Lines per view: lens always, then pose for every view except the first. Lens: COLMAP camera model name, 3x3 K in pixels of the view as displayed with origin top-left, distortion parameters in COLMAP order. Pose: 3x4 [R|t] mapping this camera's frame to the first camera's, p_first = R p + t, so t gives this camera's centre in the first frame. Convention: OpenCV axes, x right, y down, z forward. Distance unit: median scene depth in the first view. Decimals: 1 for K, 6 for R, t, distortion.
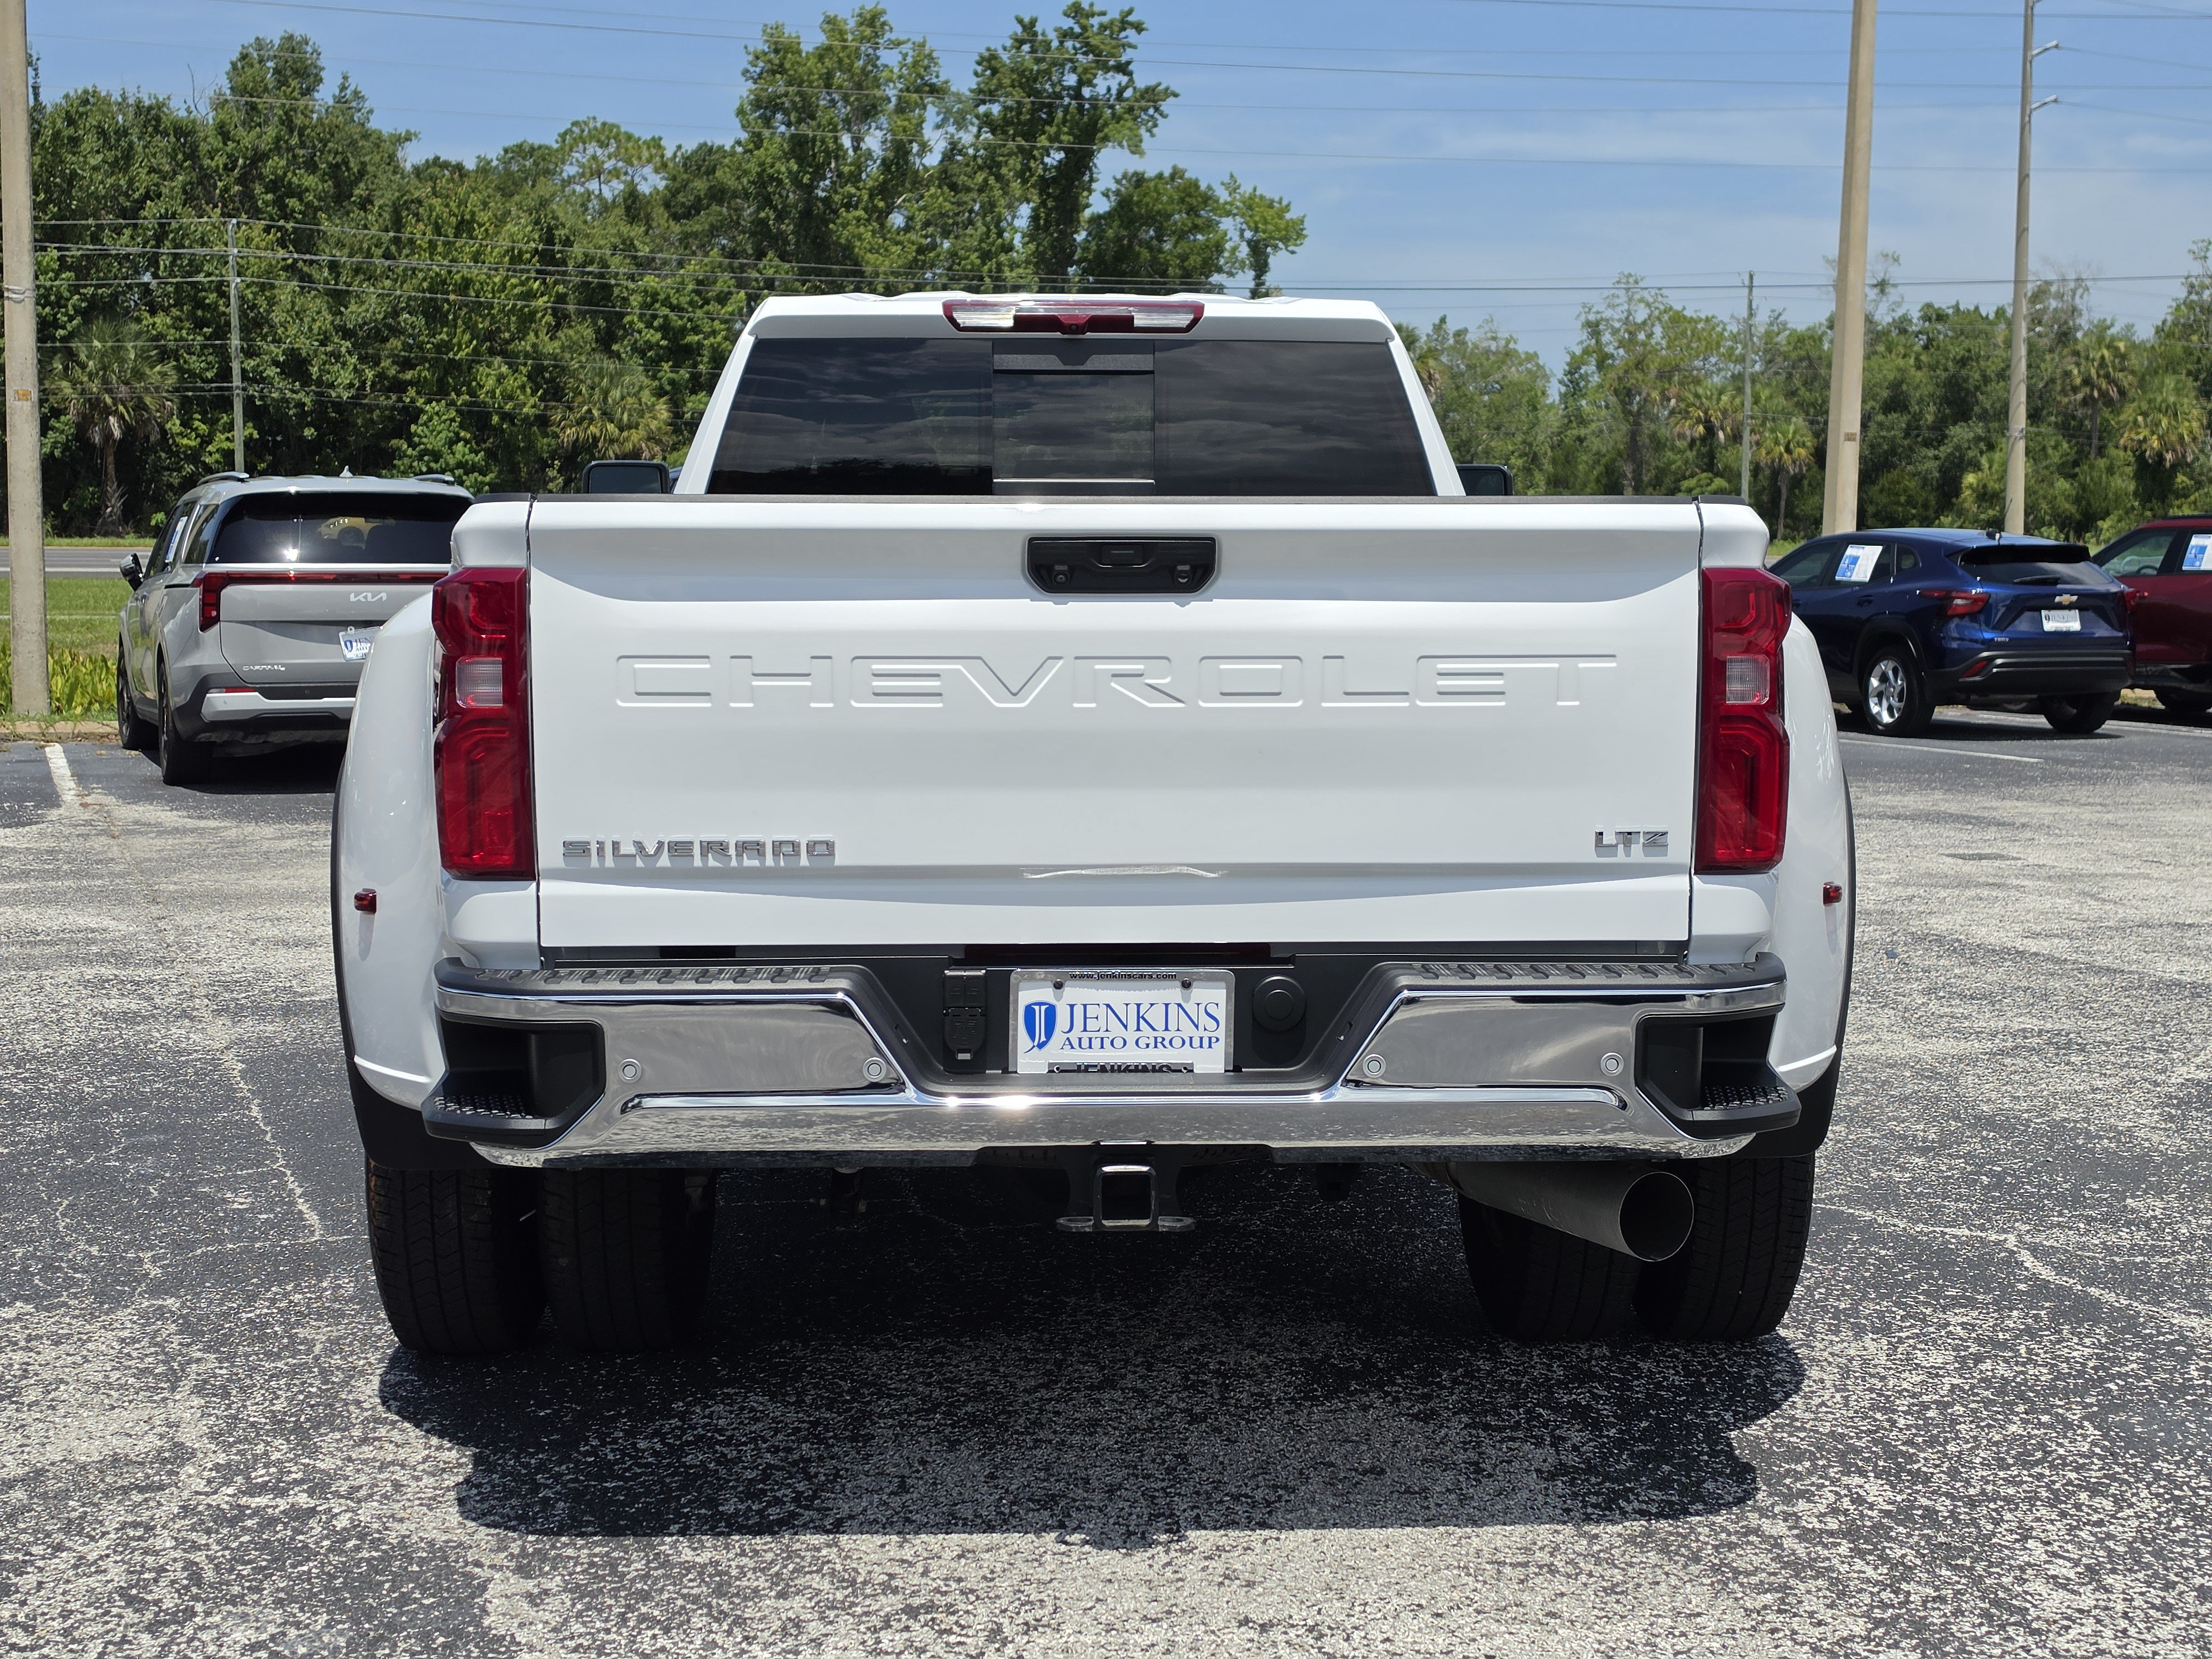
lens RADIAL K [[3059.7, 0, 1155.1], [0, 3059.7, 774.3], [0, 0, 1]] dist [0.068761, 0.000000]
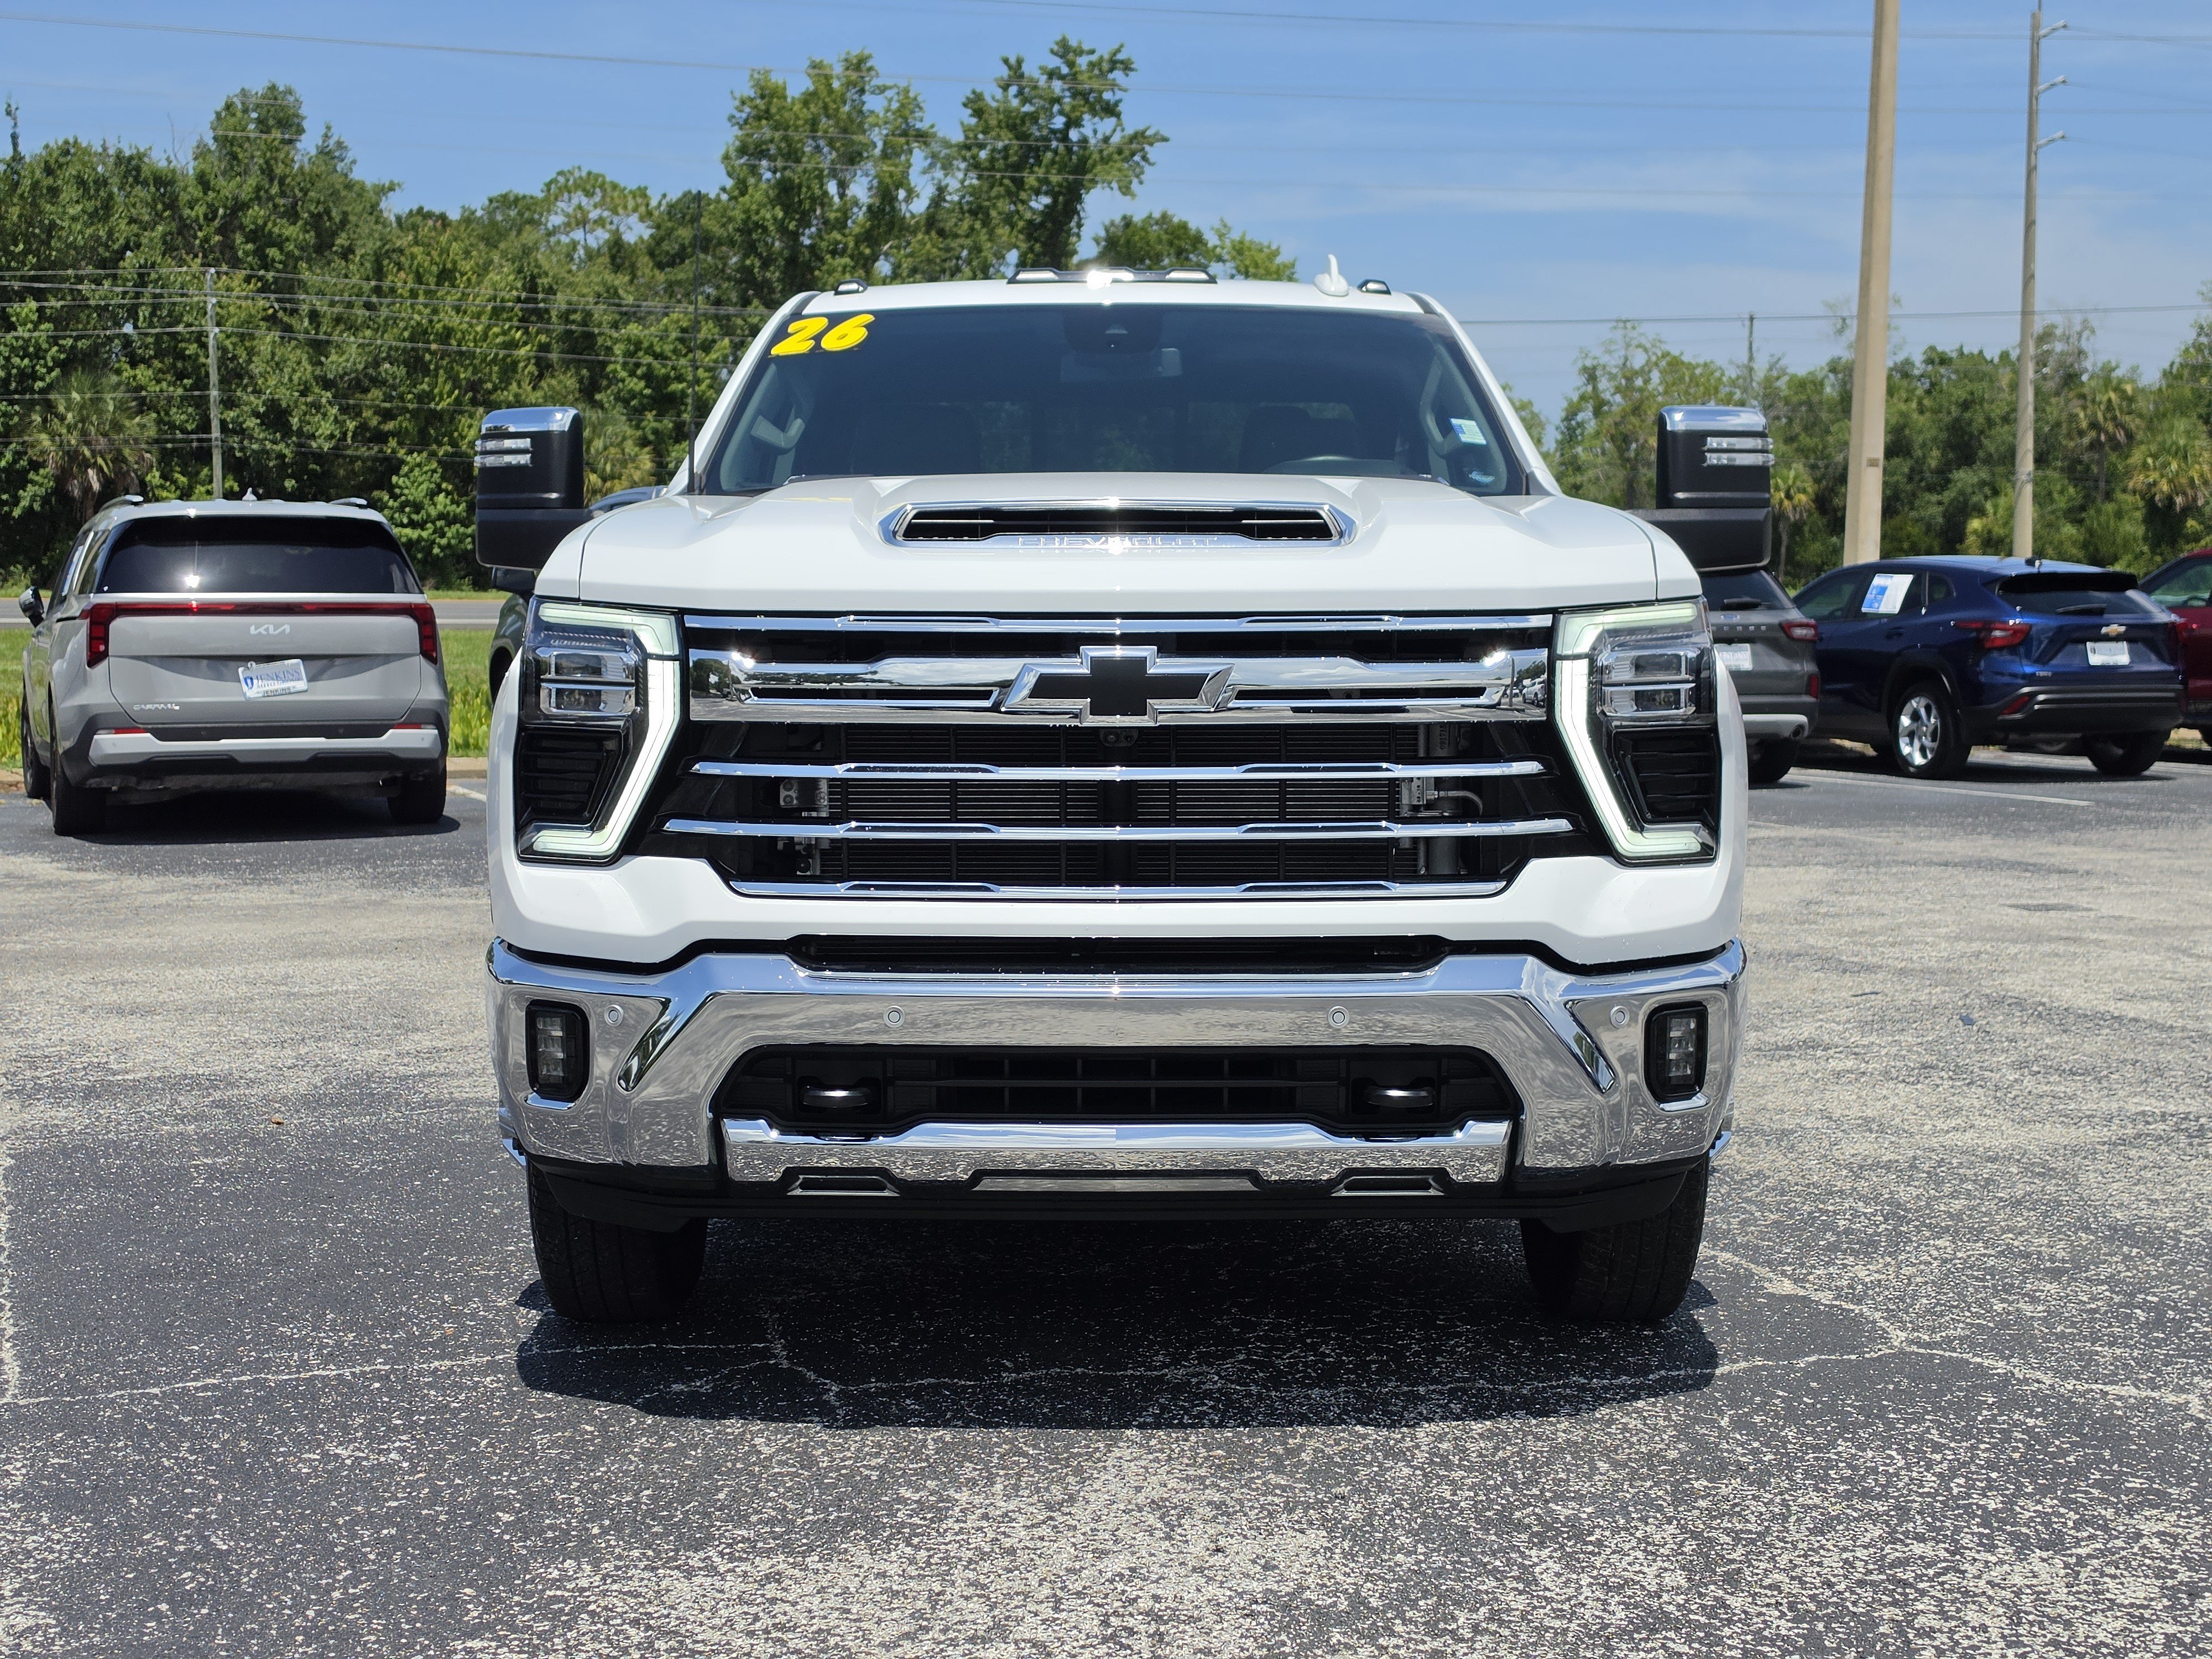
lens RADIAL K [[3059.7, 0, 1097.0], [0, 3059.7, 846.7], [0, 0, 1]] dist [0.068761, 0.000000]
pose [[0.999850, -0.002998, -0.017045, 0.001127], [0.003099, 0.999978, 0.005921, 0.000441], [0.017027, -0.005973, 0.999837, 0.014632]]
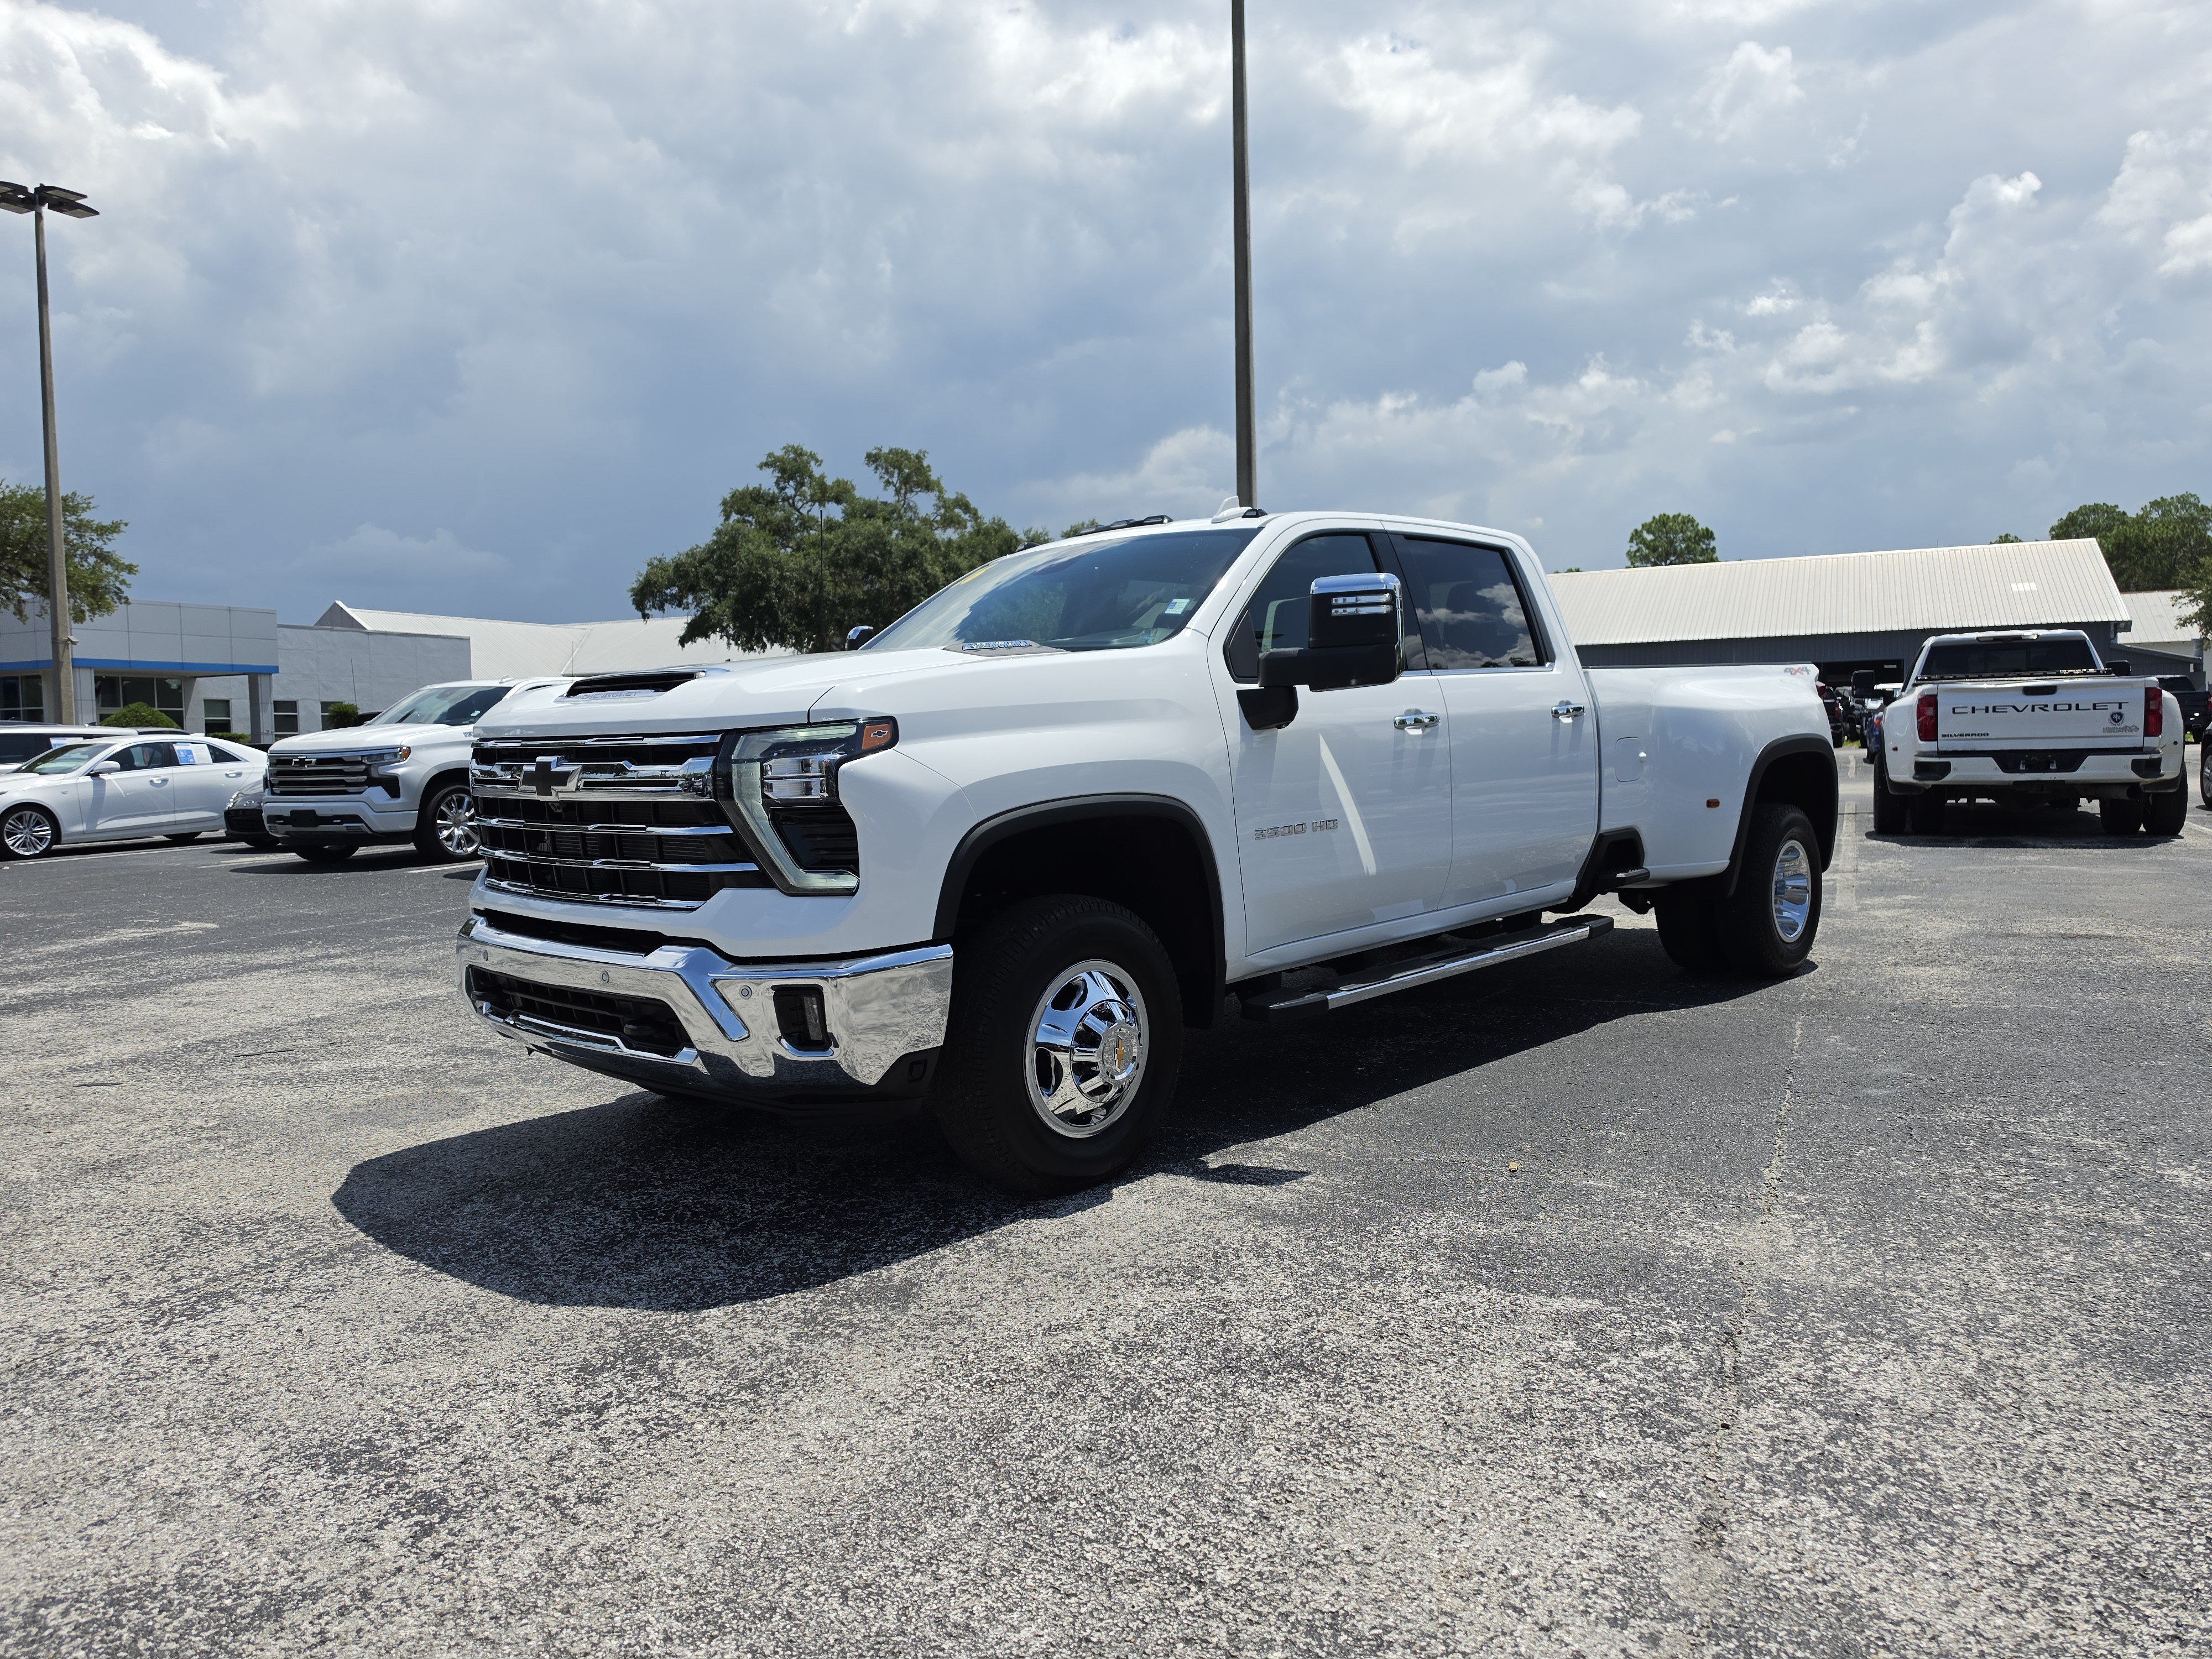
lens RADIAL K [[1541.1, 0, 1127.7], [0, 1541.1, 821.6], [0, 0, 1]] dist [0.033432, -0.035491]
pose [[-0.689477, -0.029082, 0.723723, -0.044901], [0.074806, 0.990991, 0.111088, -0.007549], [-0.720434, 0.130732, -0.681090, 0.128655]]
